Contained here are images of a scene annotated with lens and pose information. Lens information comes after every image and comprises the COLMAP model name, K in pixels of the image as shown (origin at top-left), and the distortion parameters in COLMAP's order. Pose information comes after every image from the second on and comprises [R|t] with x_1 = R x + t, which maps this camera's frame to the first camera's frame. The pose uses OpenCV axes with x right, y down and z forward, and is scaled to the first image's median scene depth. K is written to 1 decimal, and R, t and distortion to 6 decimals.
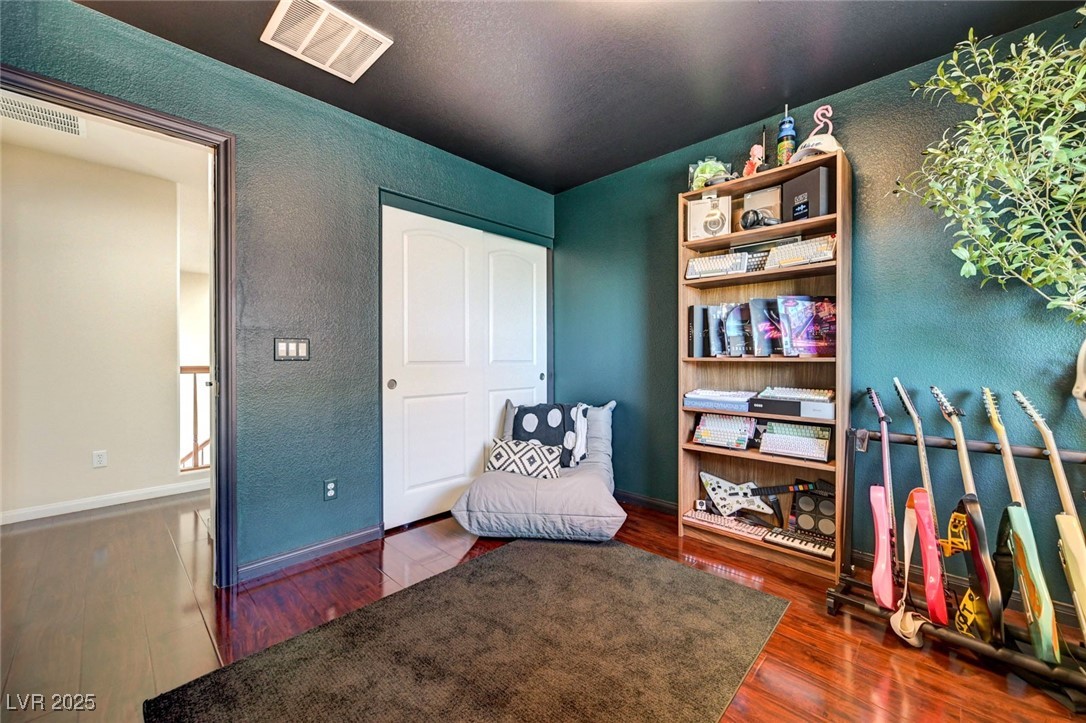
lens RADIAL K [[429.2, 0, 545.6], [0, 429.2, 358.4], [0, 0, 1]] dist [0.000981, 0.000171]
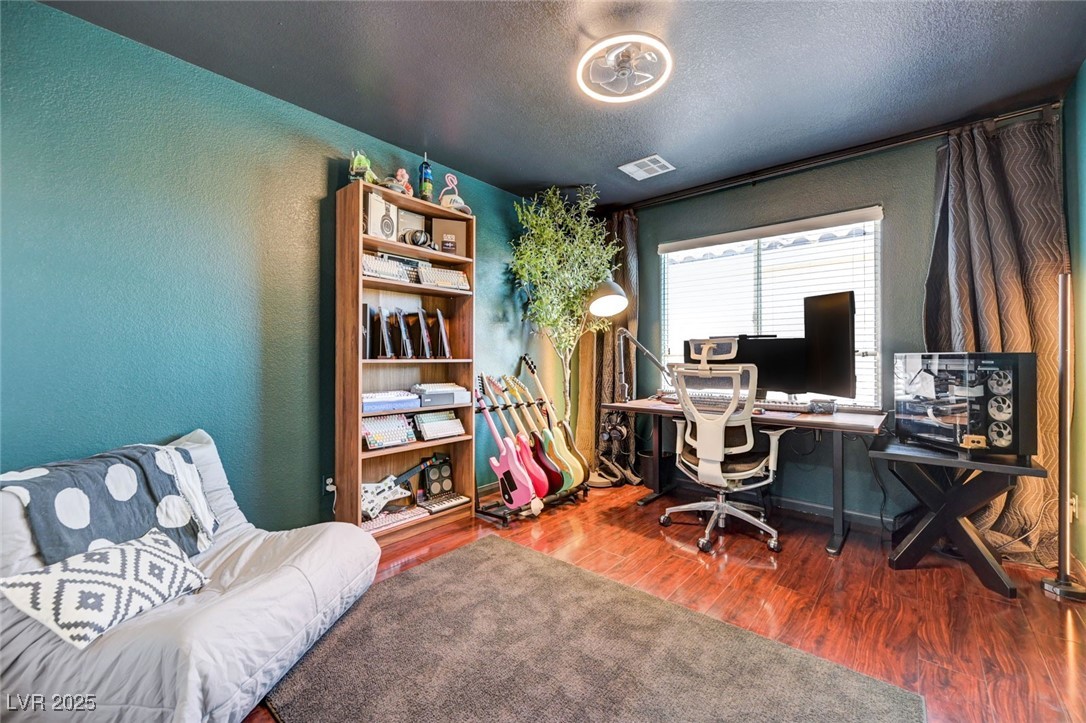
lens RADIAL K [[429.2, 0, 545.6], [0, 429.2, 358.4], [0, 0, 1]] dist [0.000981, 0.000171]
pose [[-0.049228, 0.001120, 0.998787, -0.664175], [0.006715, 0.999977, -0.000790, -0.001353], [-0.998765, 0.006668, -0.049234, 0.712140]]
